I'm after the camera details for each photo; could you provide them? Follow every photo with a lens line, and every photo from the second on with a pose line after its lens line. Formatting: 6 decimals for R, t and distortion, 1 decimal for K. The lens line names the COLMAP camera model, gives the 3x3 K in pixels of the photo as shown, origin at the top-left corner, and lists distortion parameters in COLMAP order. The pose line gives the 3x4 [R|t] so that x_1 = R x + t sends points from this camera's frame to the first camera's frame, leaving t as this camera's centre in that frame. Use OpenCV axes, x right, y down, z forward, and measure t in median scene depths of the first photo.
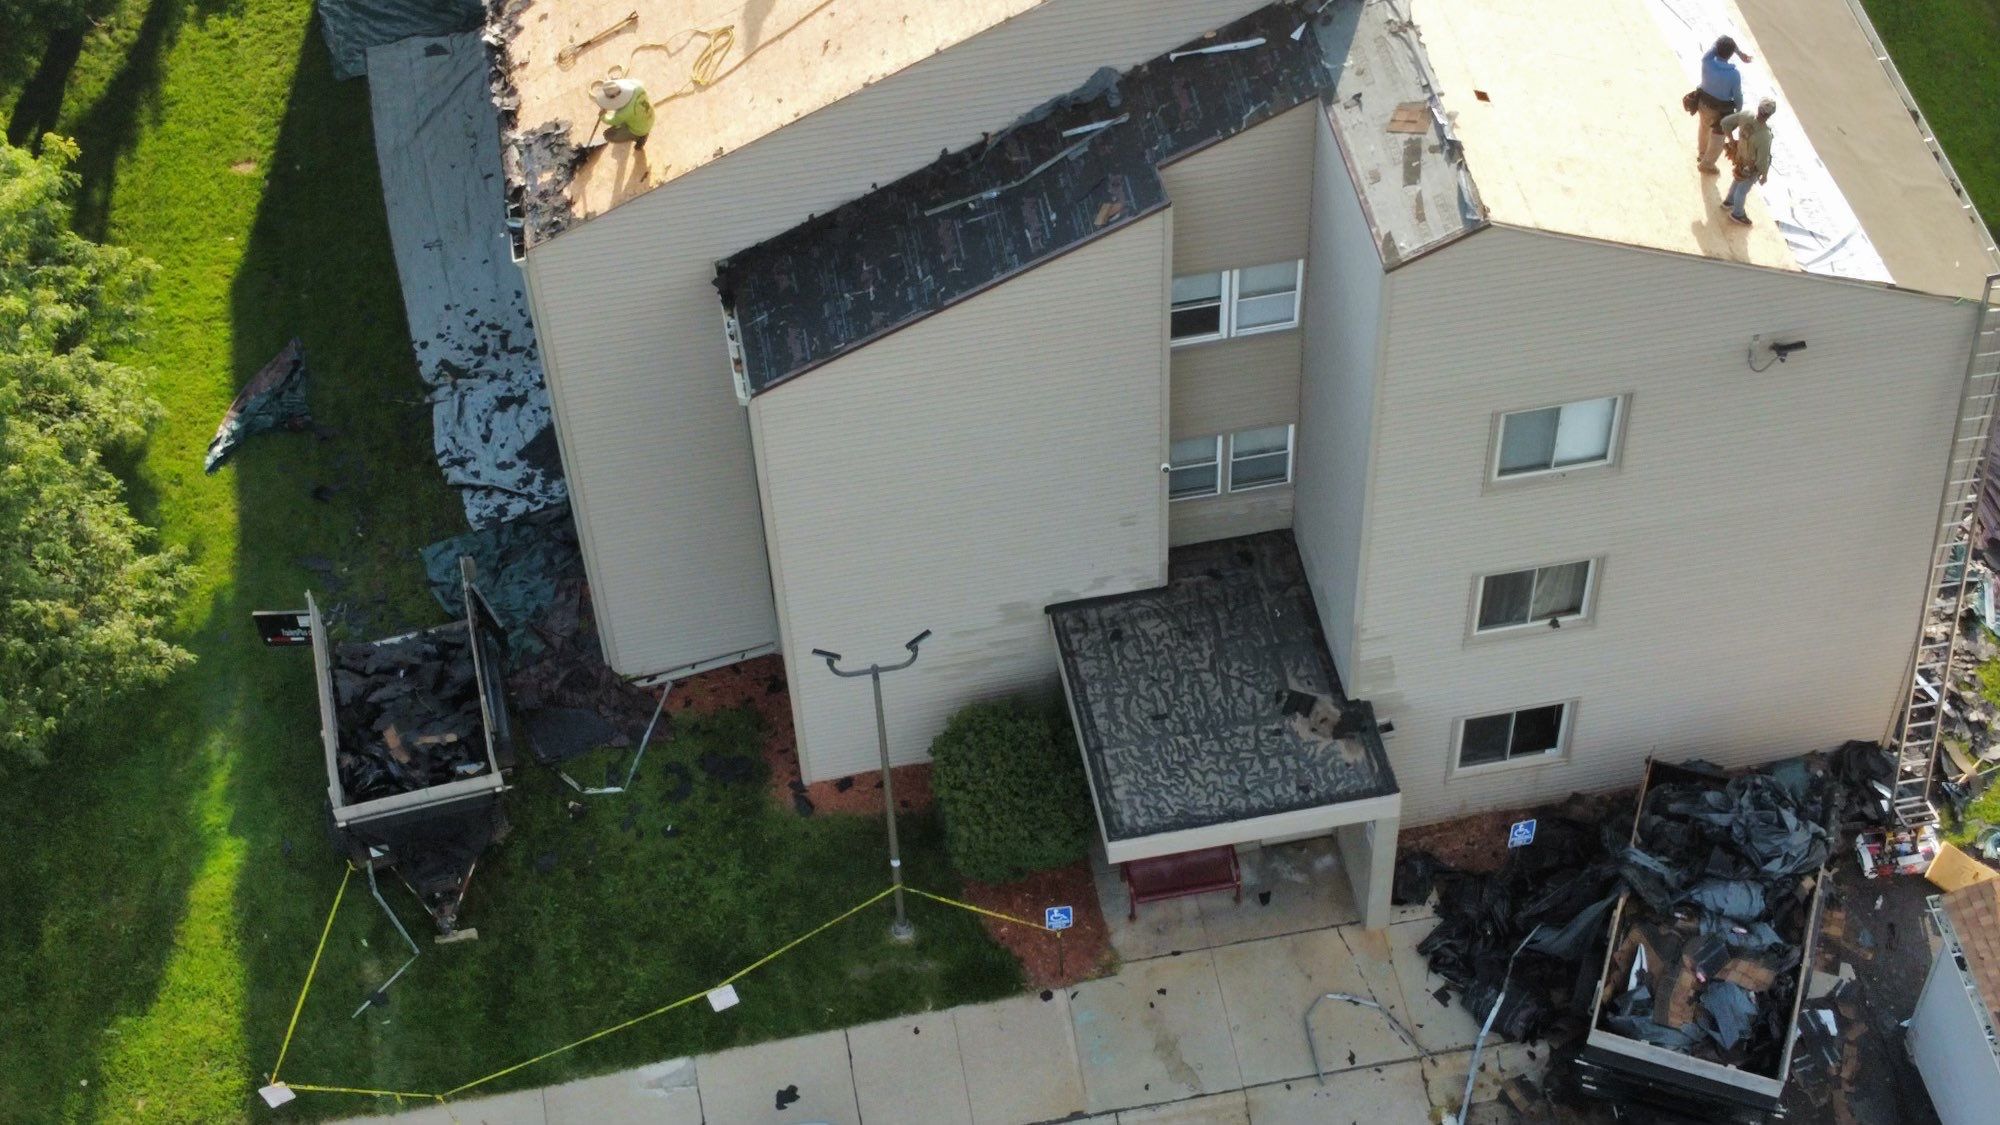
lens RADIAL K [[3083.8, 0, 998.1], [0, 3083.8, 566.3], [0, 0, 1]] dist [-0.029544, 0.000000]
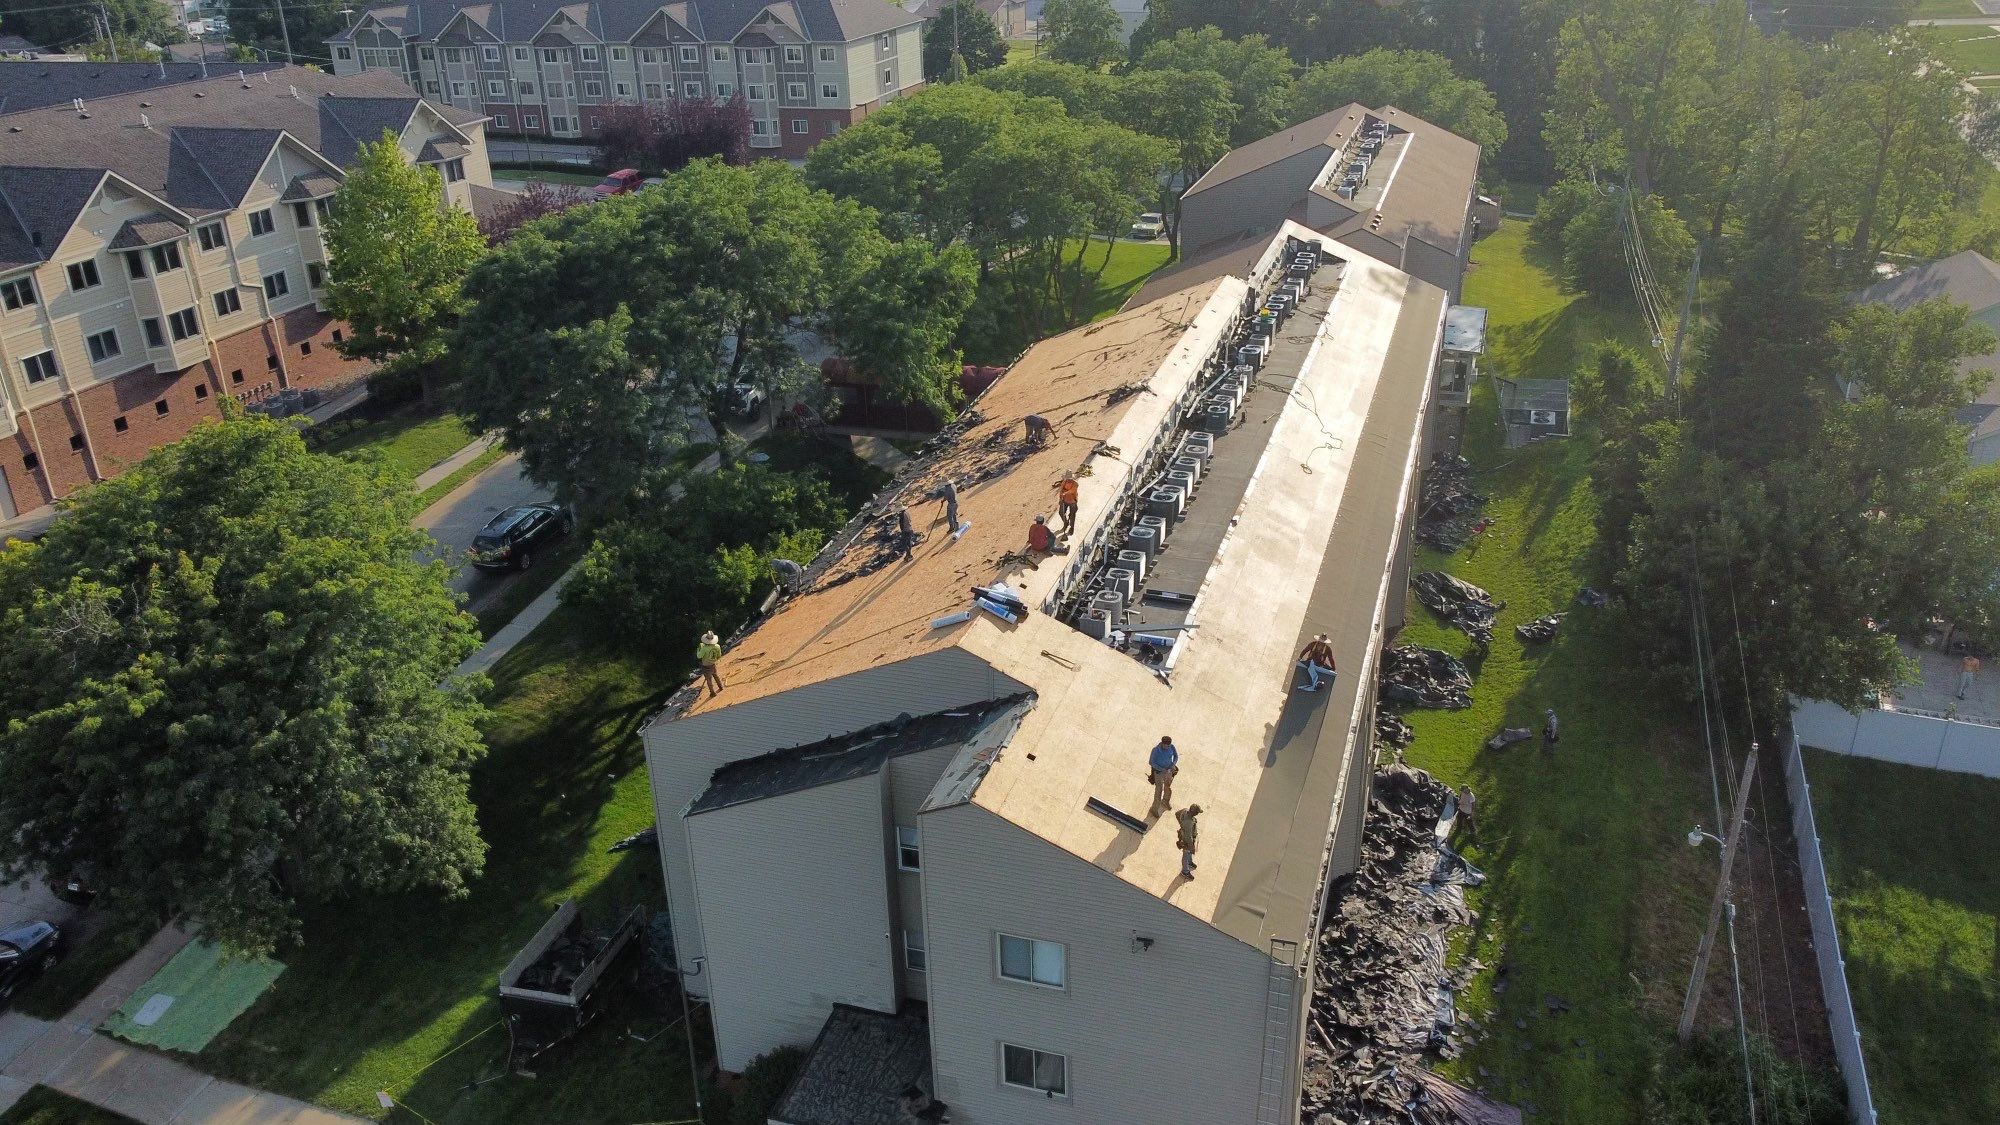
lens RADIAL K [[1529.2, 0, 1000.5], [0, 1529.2, 554.1], [0, 0, 1]] dist [-0.005082, 0.002918]
pose [[0.882146, 0.203866, -0.424568, 0.457134], [-0.359987, 0.873132, -0.328710, 0.045369], [0.303691, 0.442809, 0.843619, 0.143564]]
